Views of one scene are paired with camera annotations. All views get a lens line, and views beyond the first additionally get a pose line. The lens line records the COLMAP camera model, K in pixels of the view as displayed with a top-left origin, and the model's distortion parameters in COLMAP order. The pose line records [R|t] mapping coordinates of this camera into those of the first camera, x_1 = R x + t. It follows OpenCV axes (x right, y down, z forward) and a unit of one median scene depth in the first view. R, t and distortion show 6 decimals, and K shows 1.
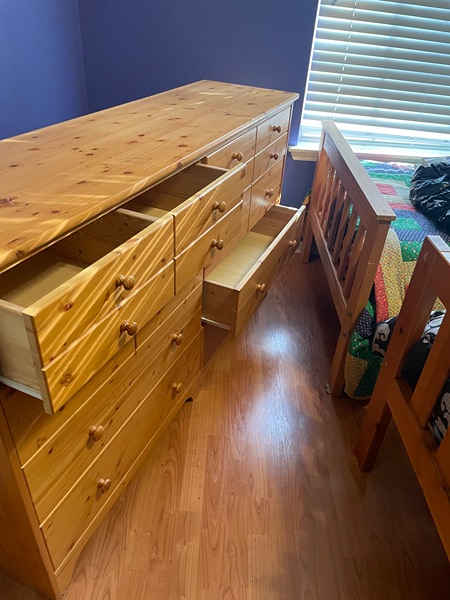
lens RADIAL K [[452.6, 0, 222.6], [0, 452.6, 298.8], [0, 0, 1]] dist [0.063880, -0.092018]
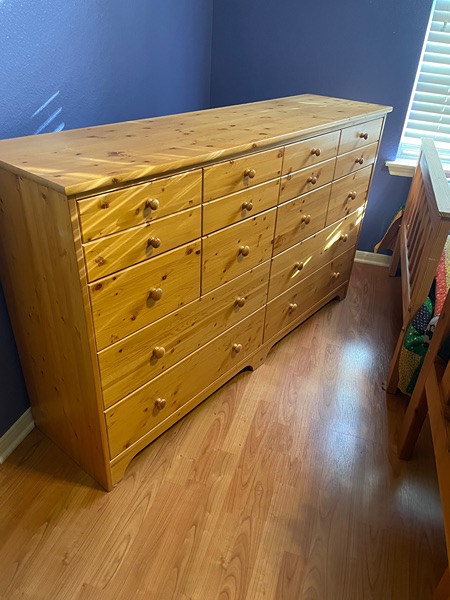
lens RADIAL K [[452.6, 0, 227.2], [0, 452.6, 300.9], [0, 0, 1]] dist [0.063880, -0.092018]
pose [[0.963268, 0.133437, -0.233041, 0.136042], [-0.147285, 0.988160, -0.042984, 0.140138], [0.224546, 0.075729, 0.971516, -0.135268]]
